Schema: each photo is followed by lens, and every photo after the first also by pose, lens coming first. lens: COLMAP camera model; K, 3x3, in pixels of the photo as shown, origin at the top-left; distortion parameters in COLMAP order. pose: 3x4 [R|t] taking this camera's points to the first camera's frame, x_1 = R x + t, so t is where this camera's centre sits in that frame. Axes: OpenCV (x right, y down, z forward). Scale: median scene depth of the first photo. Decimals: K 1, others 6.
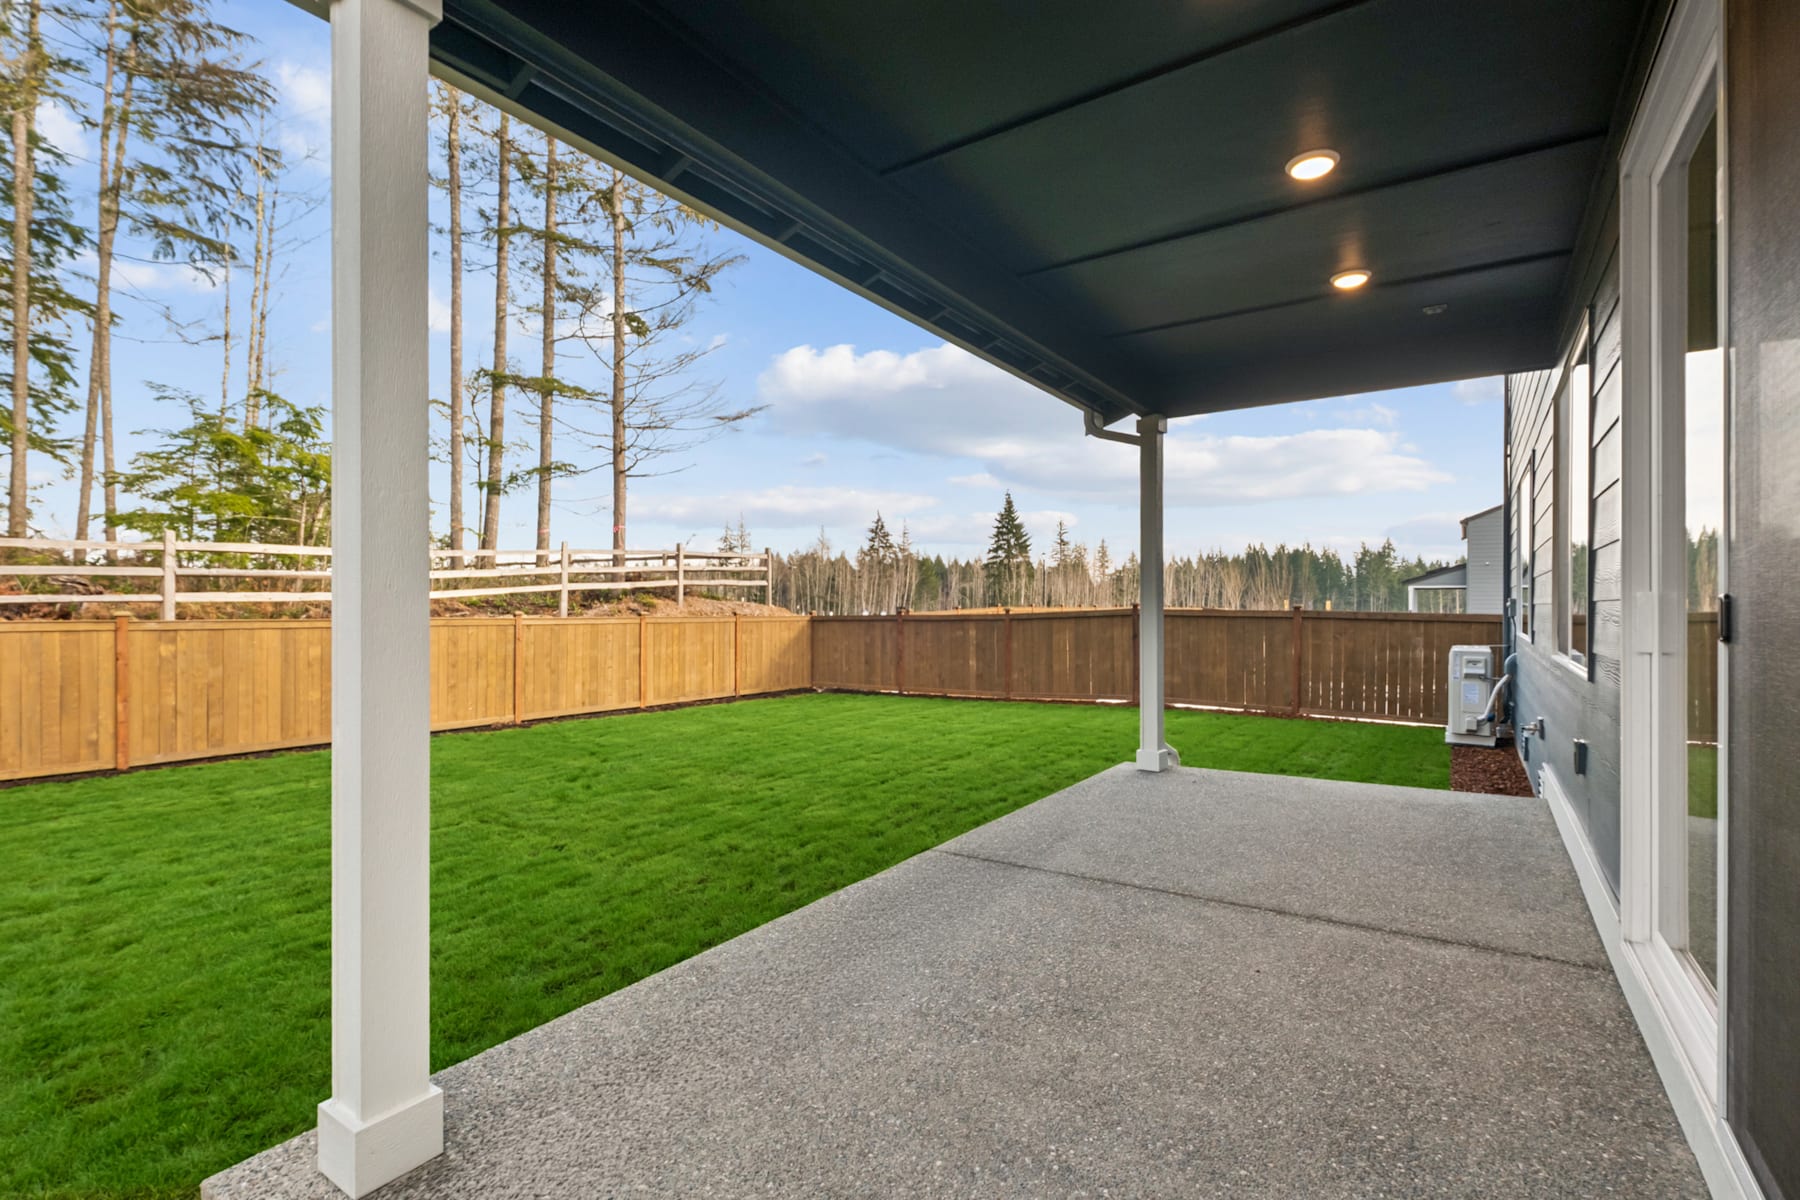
lens RADIAL K [[808.4, 0, 937.2], [0, 808.4, 598.3], [0, 0, 1]] dist [-0.017746, -0.000006]
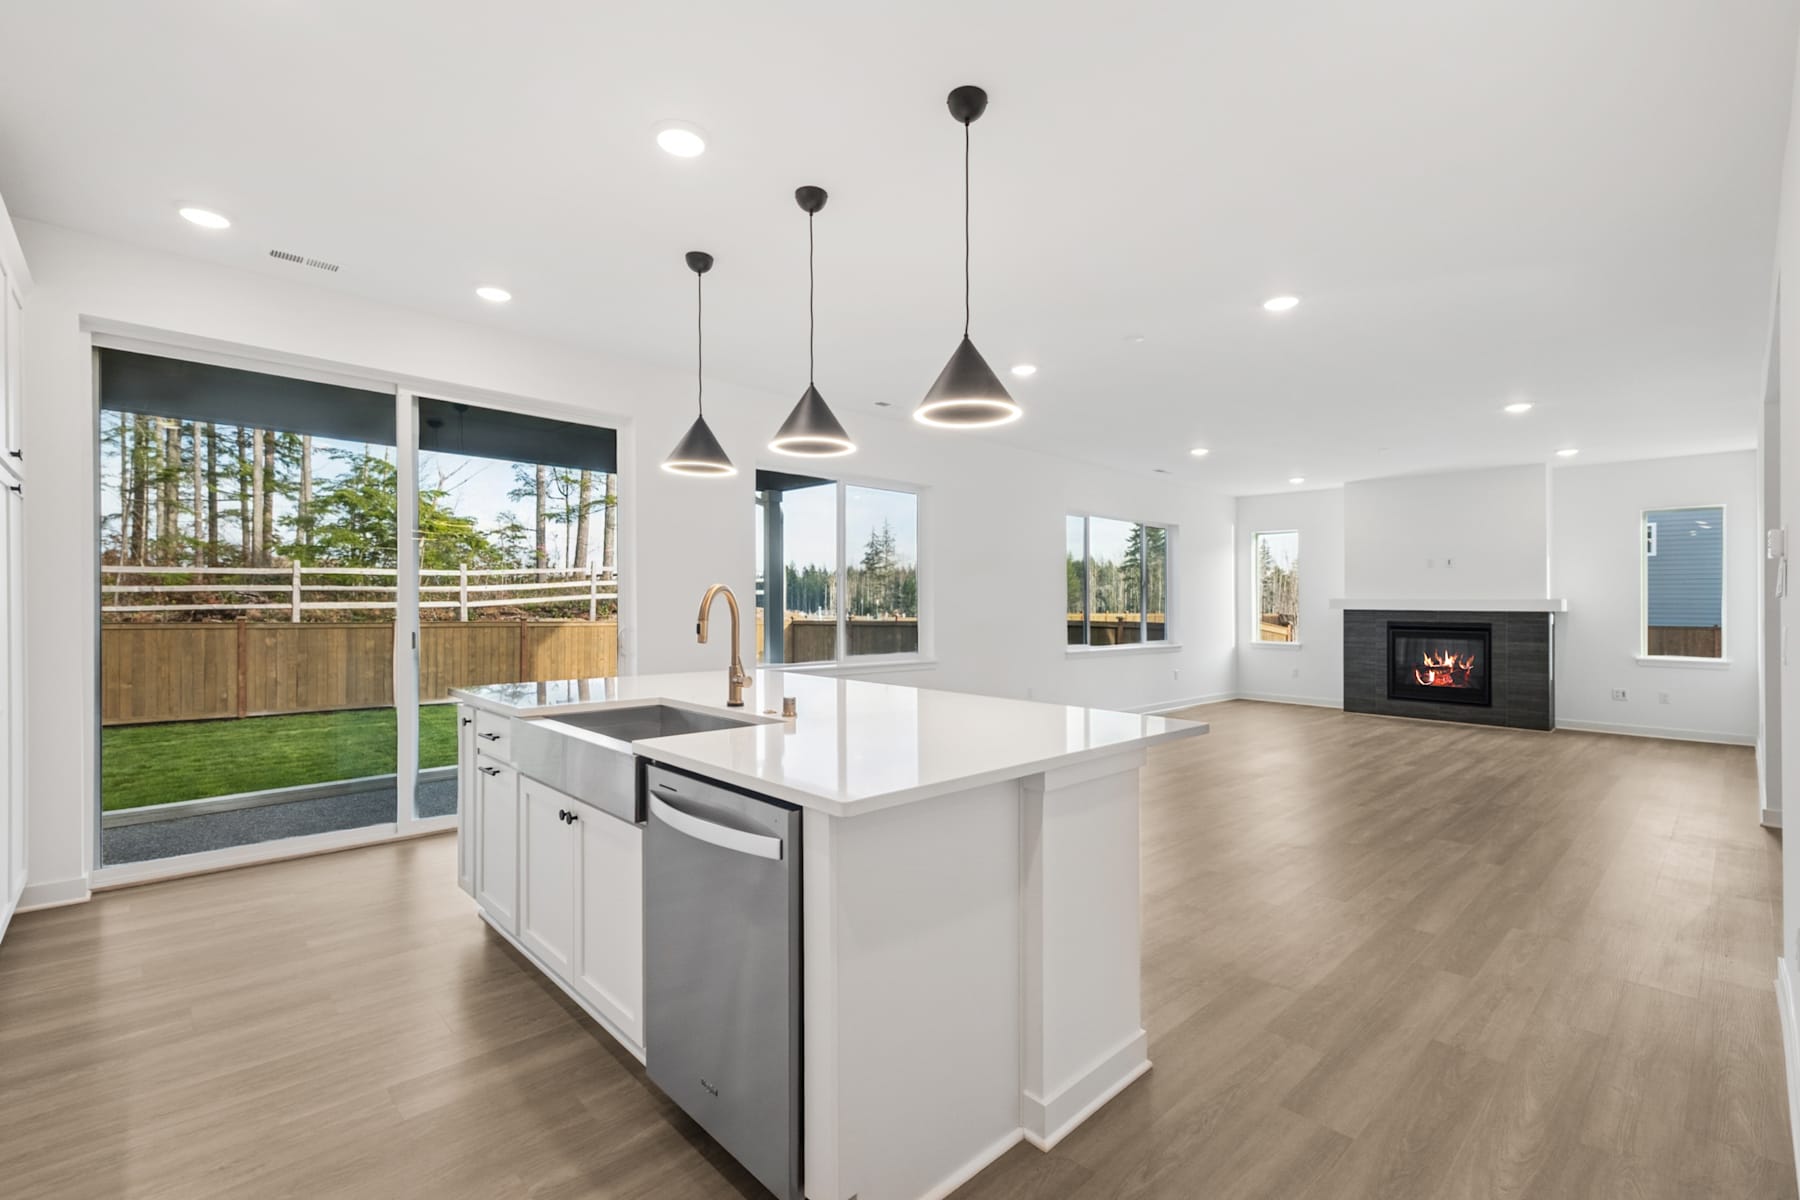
lens RADIAL K [[780.1, 0, 900.0], [0, 780.1, 600.0], [0, 0, 1]] dist [0.001474, 0.000104]
pose [[0.976044, 0.003426, -0.217548, 0.443574], [-0.003626, 0.999993, -0.000522, -0.015523], [0.217545, 0.001298, 0.976049, -0.170722]]
